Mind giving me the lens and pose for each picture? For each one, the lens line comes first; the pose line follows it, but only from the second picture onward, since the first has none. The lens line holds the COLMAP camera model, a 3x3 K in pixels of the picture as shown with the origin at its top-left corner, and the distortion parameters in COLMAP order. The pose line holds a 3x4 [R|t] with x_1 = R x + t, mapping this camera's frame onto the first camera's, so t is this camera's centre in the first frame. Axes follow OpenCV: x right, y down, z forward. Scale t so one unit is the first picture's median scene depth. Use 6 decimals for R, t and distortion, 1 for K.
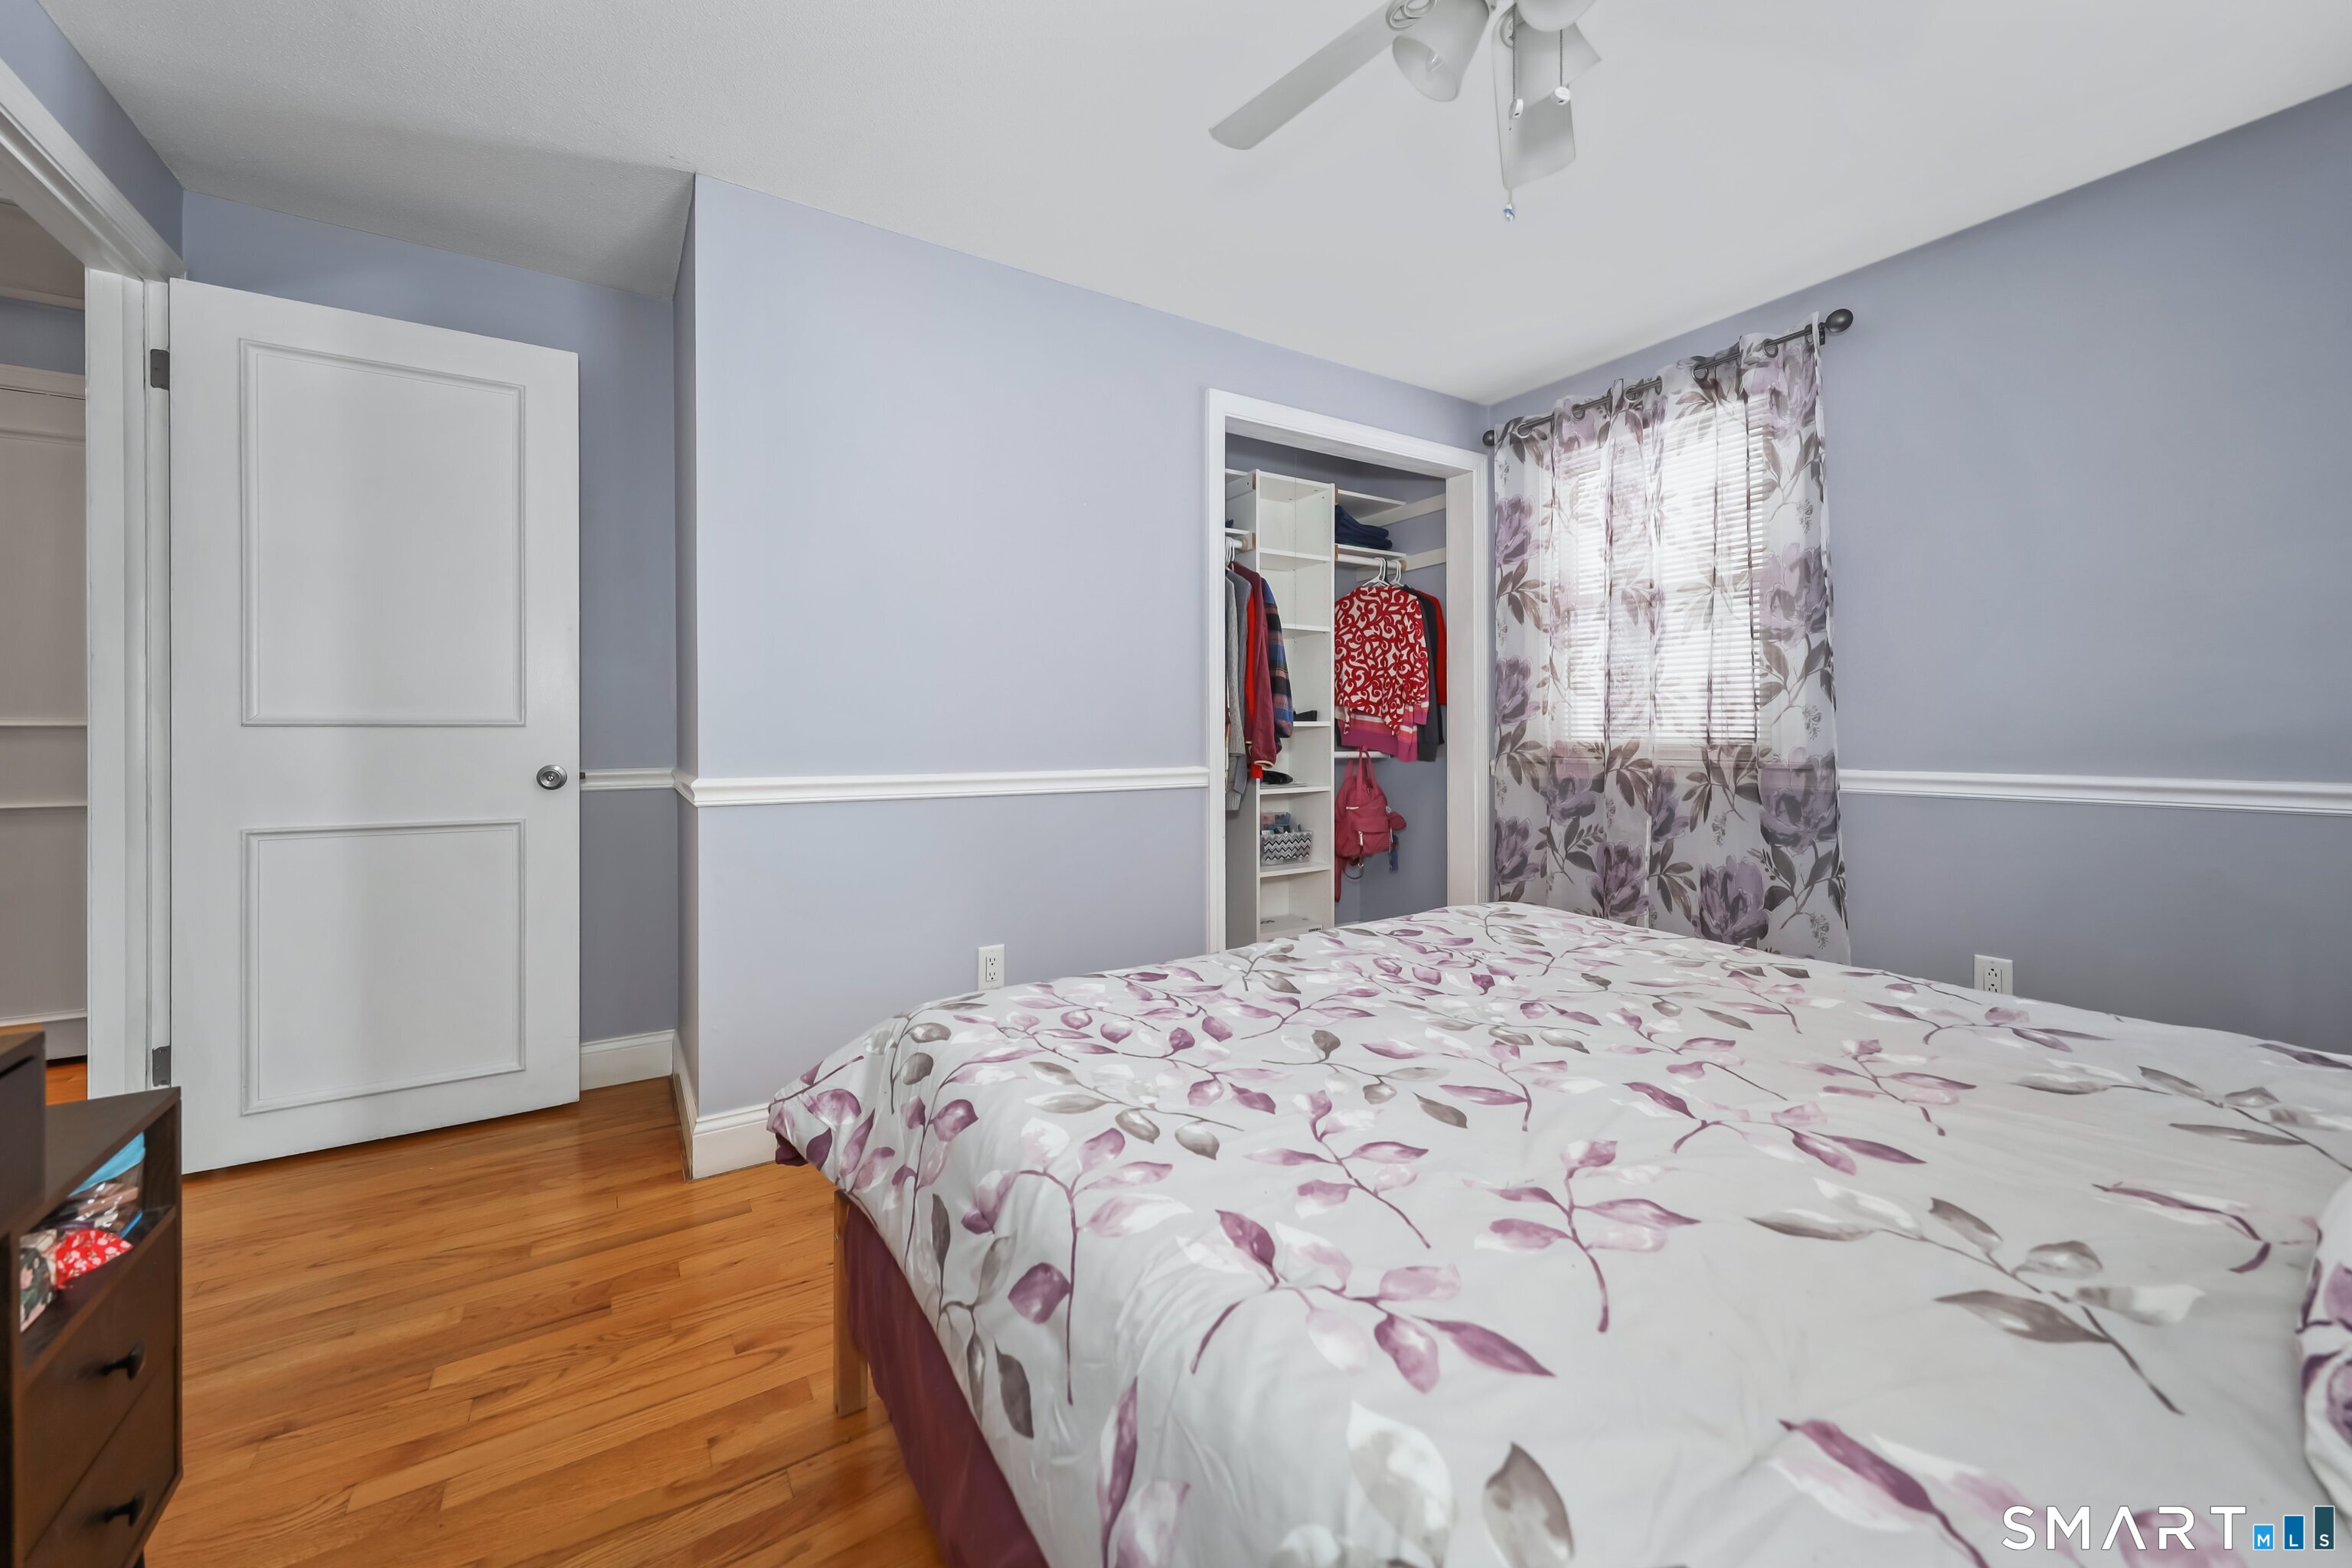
lens RADIAL K [[858.4, 0, 1166.5], [0, 858.4, 735.1], [0, 0, 1]] dist [0.022341, -0.009149]
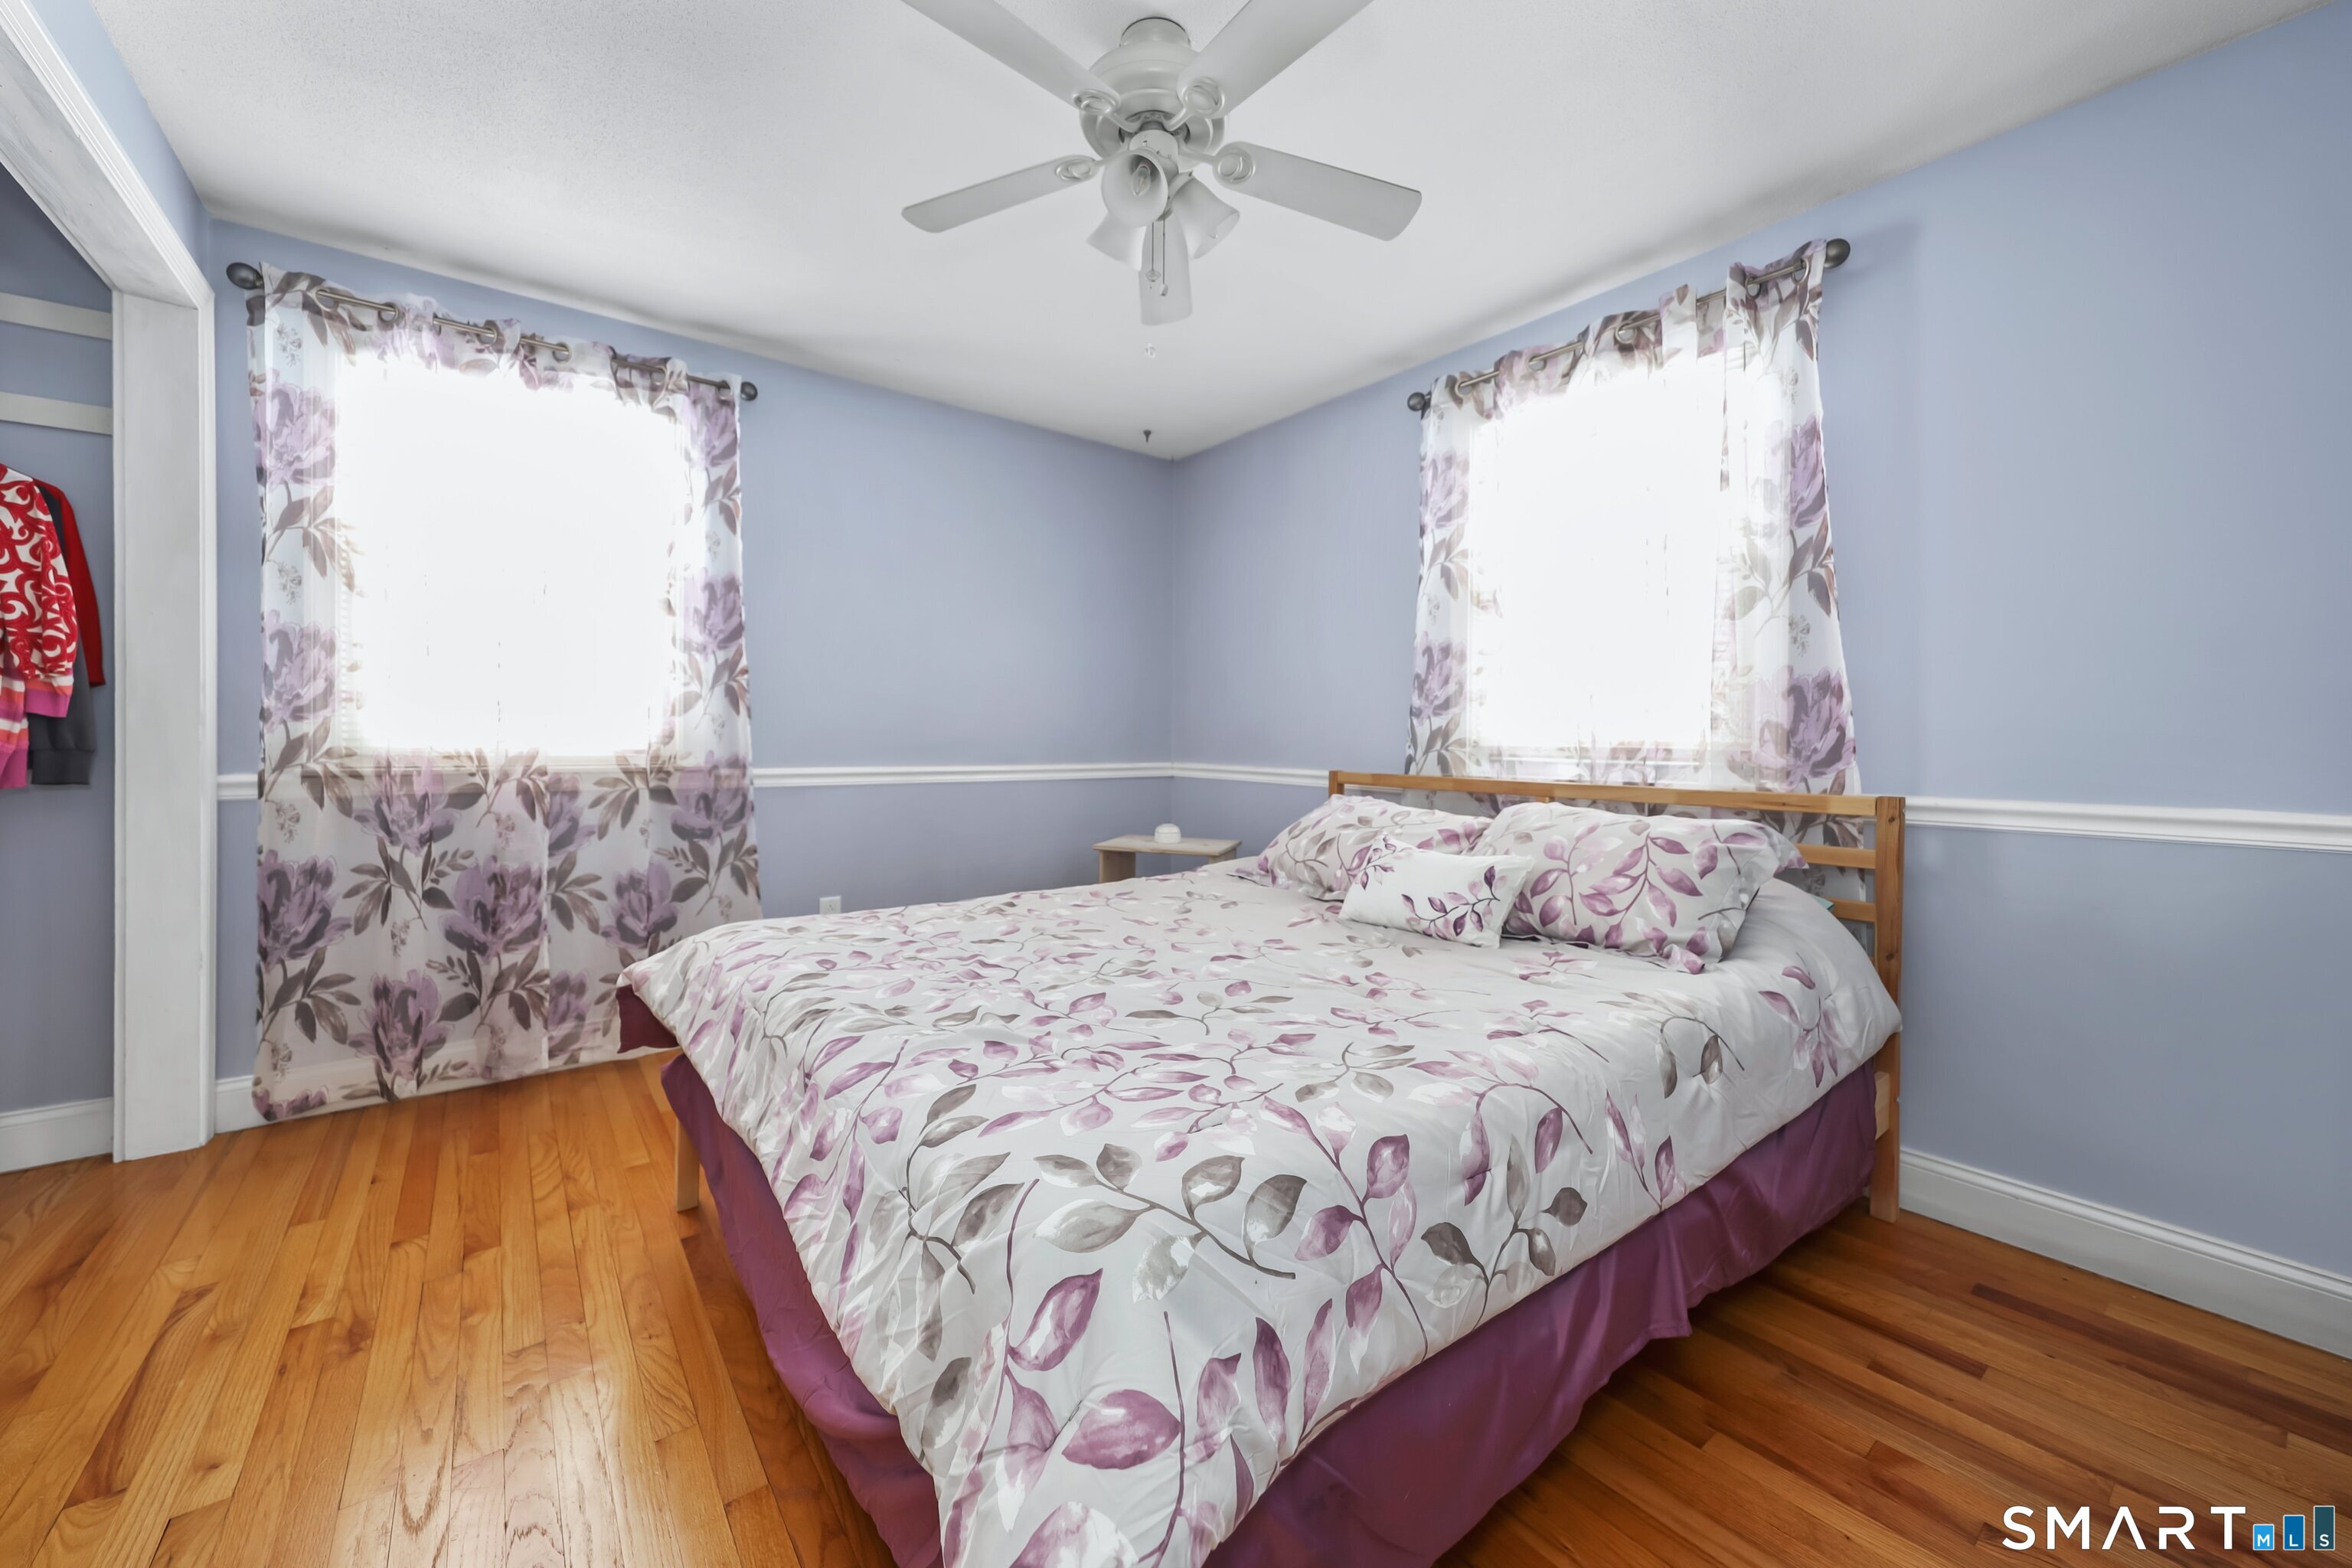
lens RADIAL K [[858.4, 0, 1166.5], [0, 858.4, 735.1], [0, 0, 1]] dist [0.022341, -0.009149]
pose [[-0.064332, 0.005741, 0.997912, -0.415527], [-0.005094, 0.999969, -0.006081, -0.001487], [-0.997916, -0.005474, -0.064300, 0.468388]]
